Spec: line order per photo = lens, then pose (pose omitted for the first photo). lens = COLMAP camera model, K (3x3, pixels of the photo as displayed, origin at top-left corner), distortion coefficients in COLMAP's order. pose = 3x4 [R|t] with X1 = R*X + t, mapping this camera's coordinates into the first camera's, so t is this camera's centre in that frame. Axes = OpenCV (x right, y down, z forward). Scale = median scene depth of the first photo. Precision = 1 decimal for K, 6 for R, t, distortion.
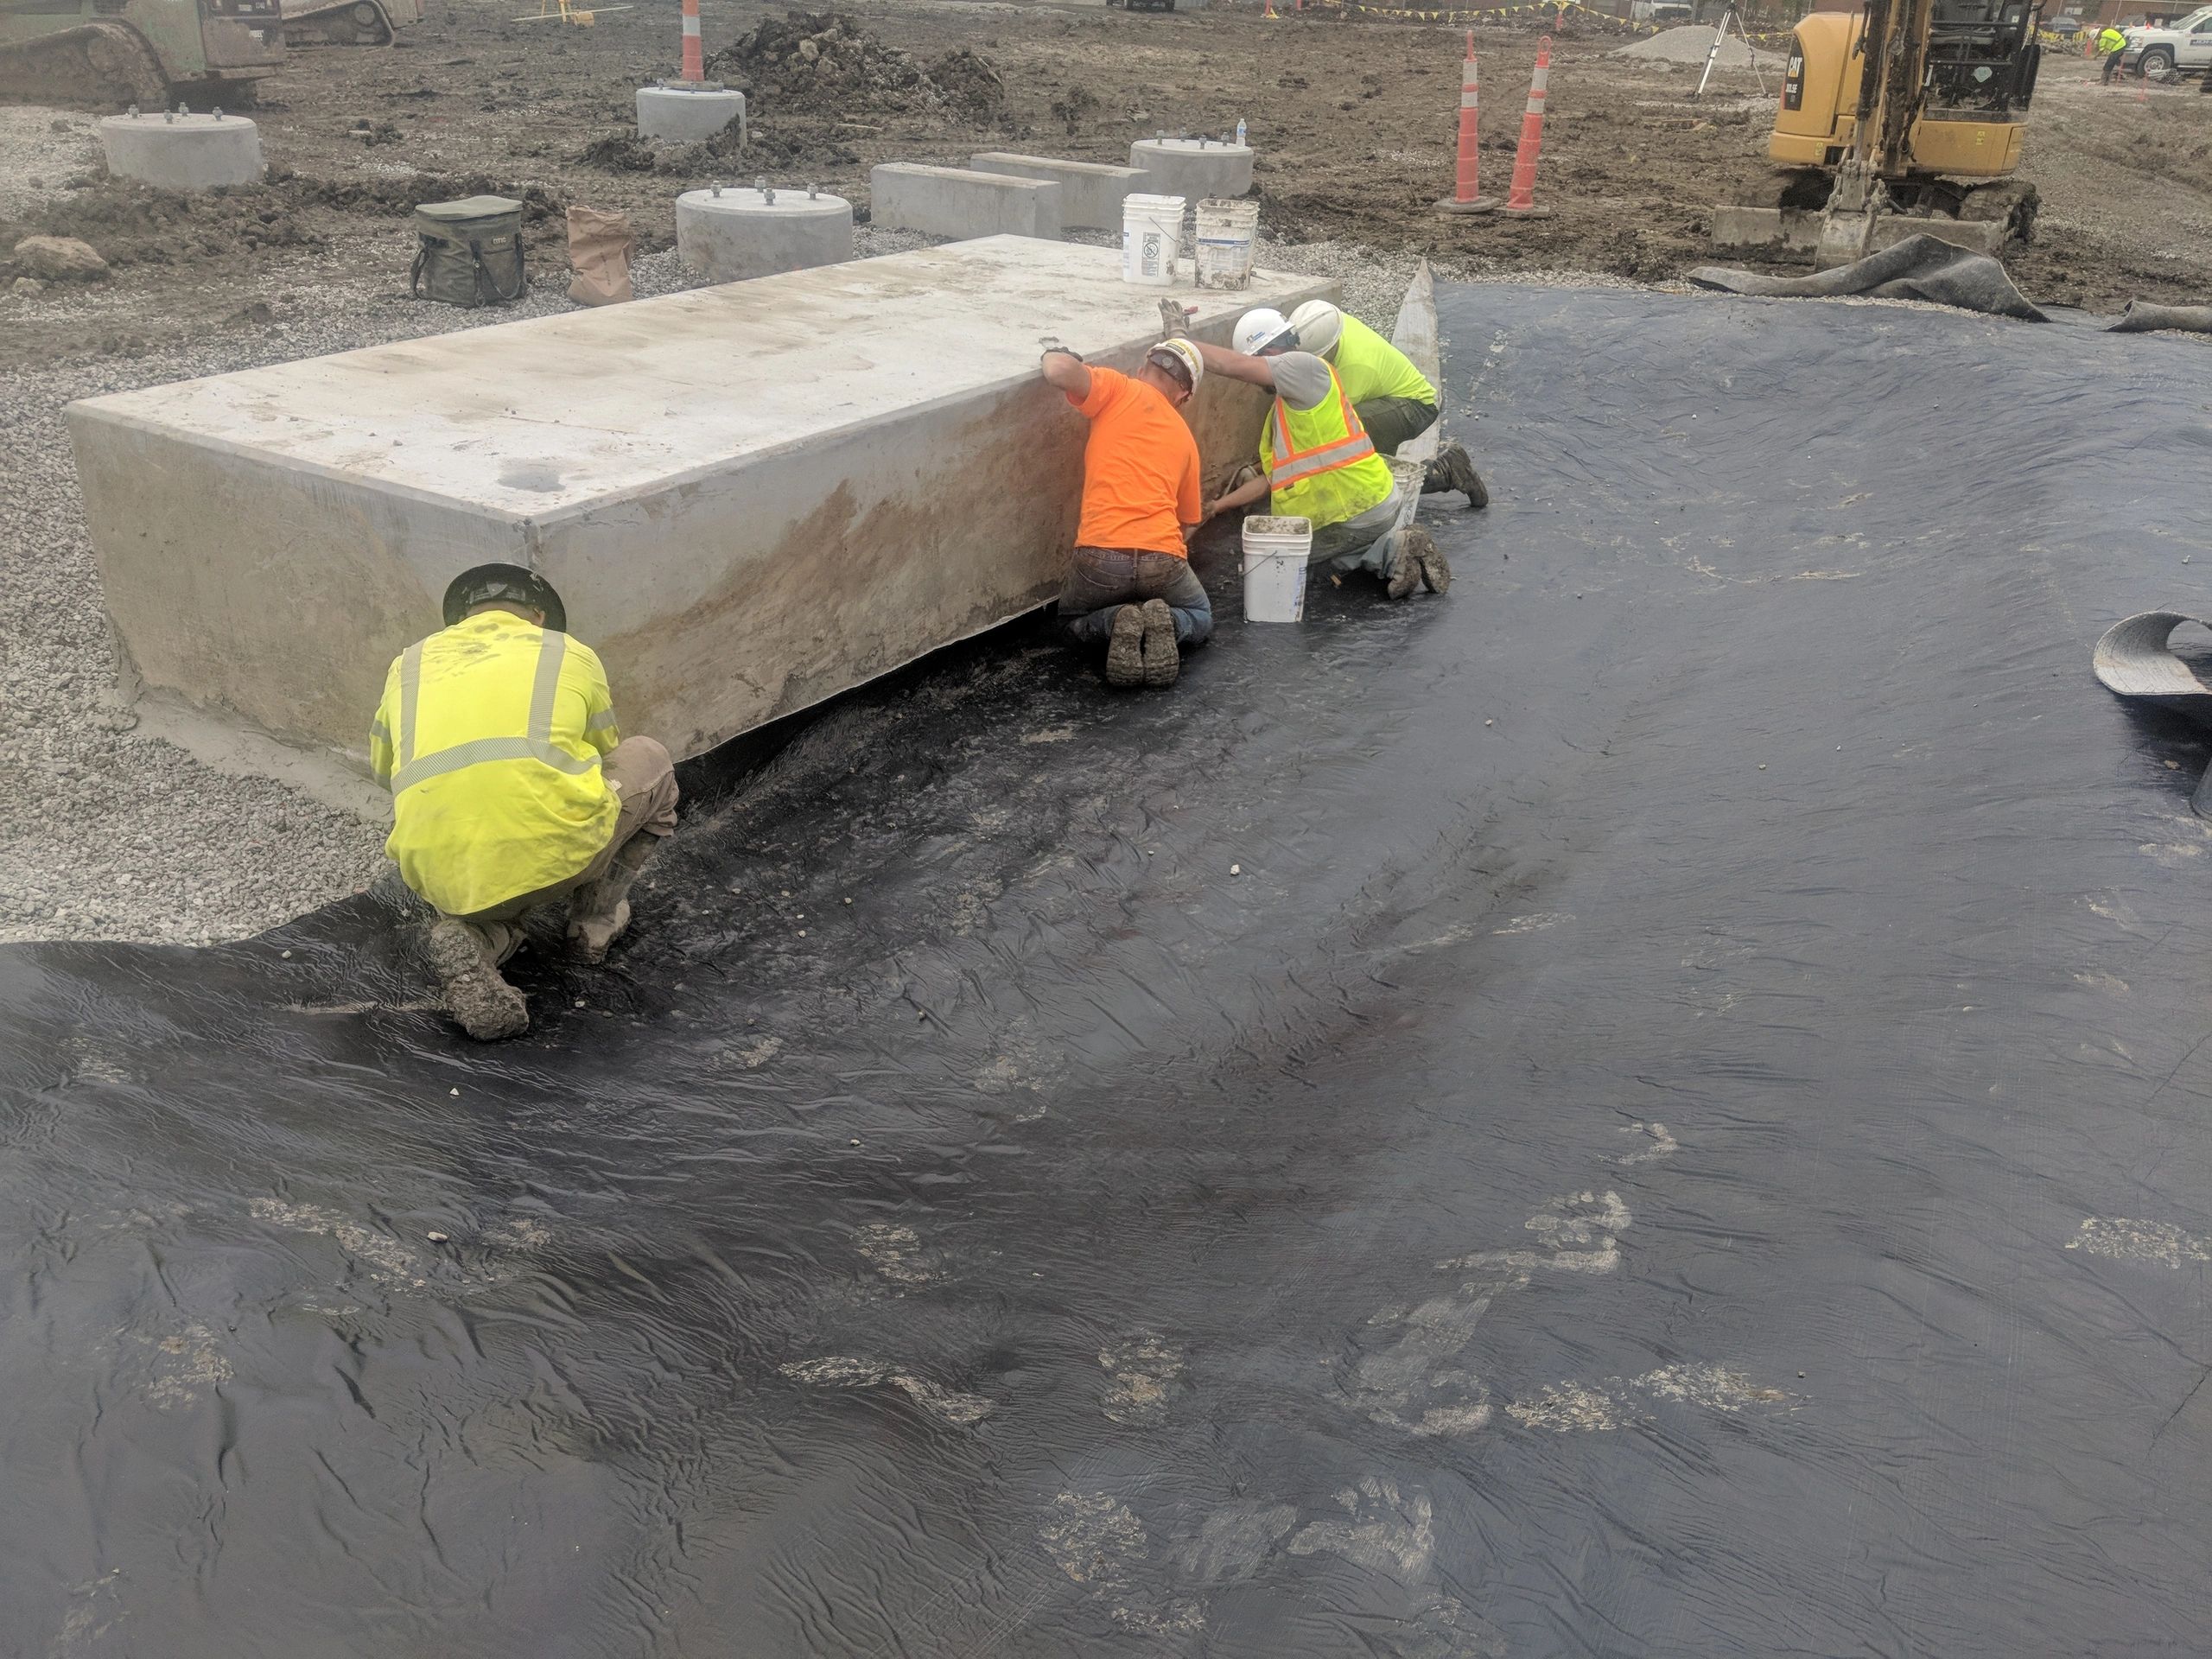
lens RADIAL K [[1746.5, 0, 1105.5], [0, 1746.5, 833.8], [0, 0, 1]] dist [0.026107, -0.056422]
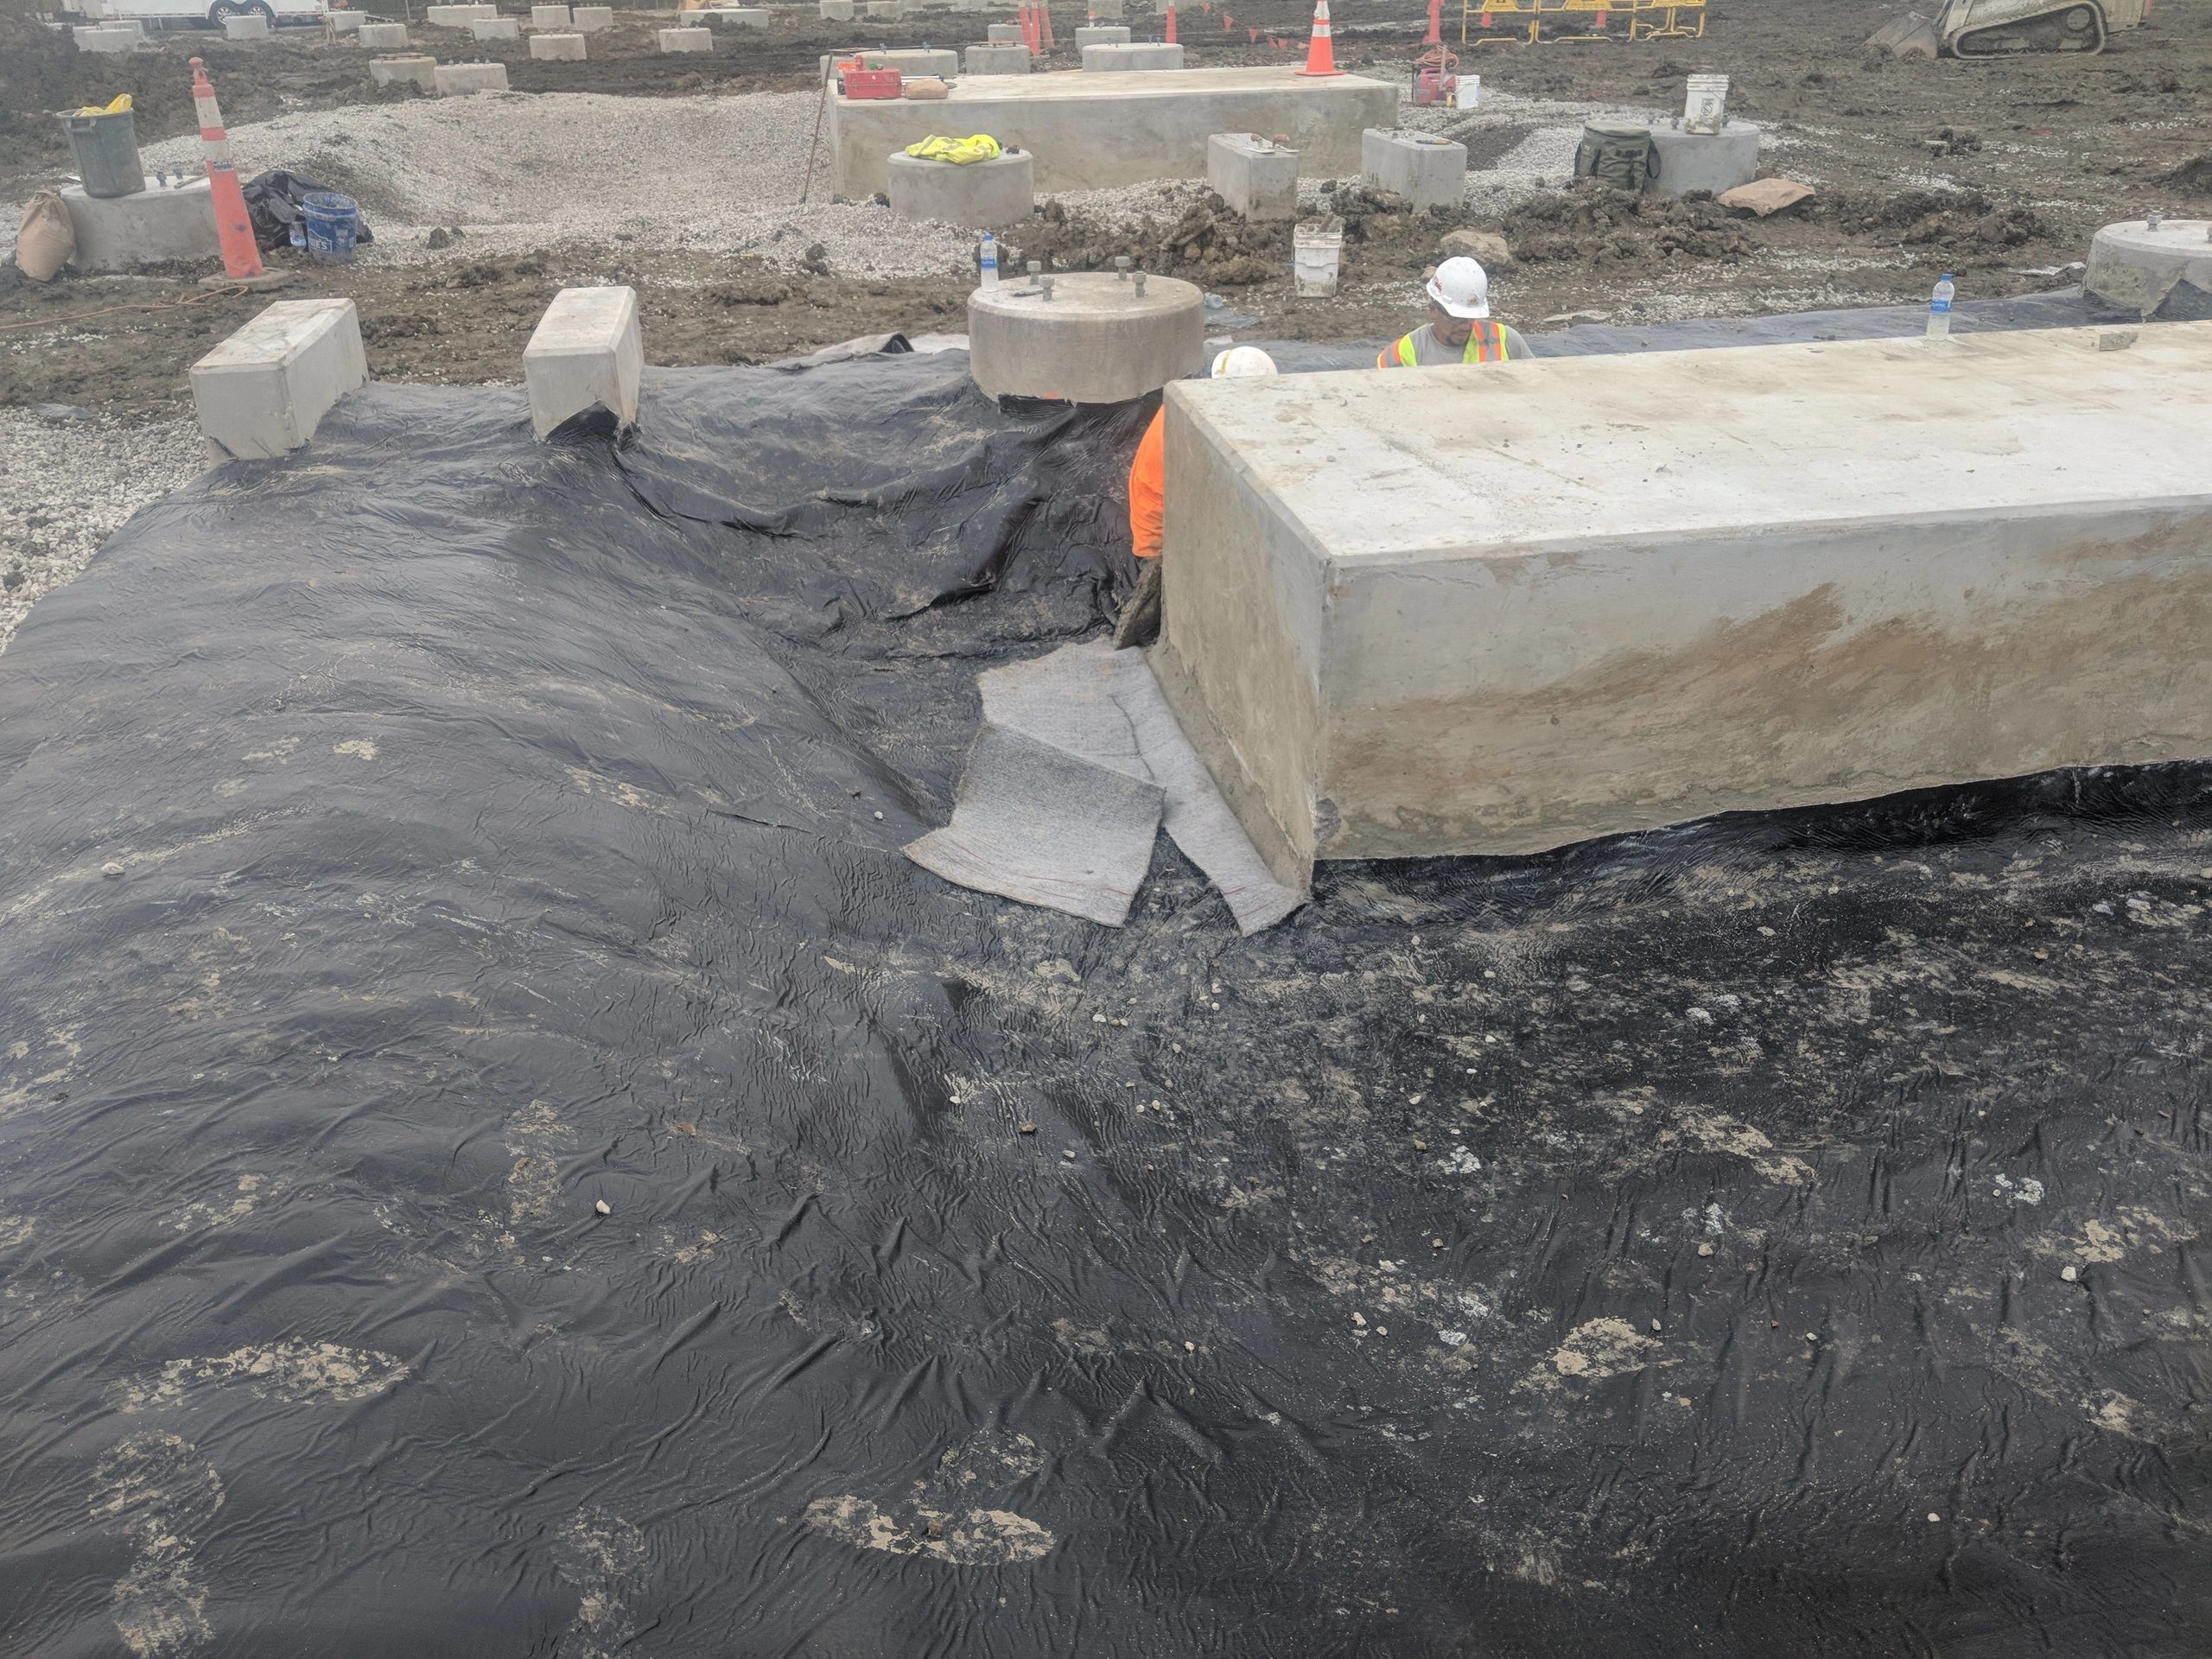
lens RADIAL K [[1746.5, 0, 1107.3], [0, 1746.5, 821.4], [0, 0, 1]] dist [0.026107, -0.056422]
pose [[0.643802, 0.289799, -0.708192, 0.224989], [-0.296497, 0.947683, 0.118262, -0.091953], [0.705414, 0.133839, 0.696045, 0.215259]]
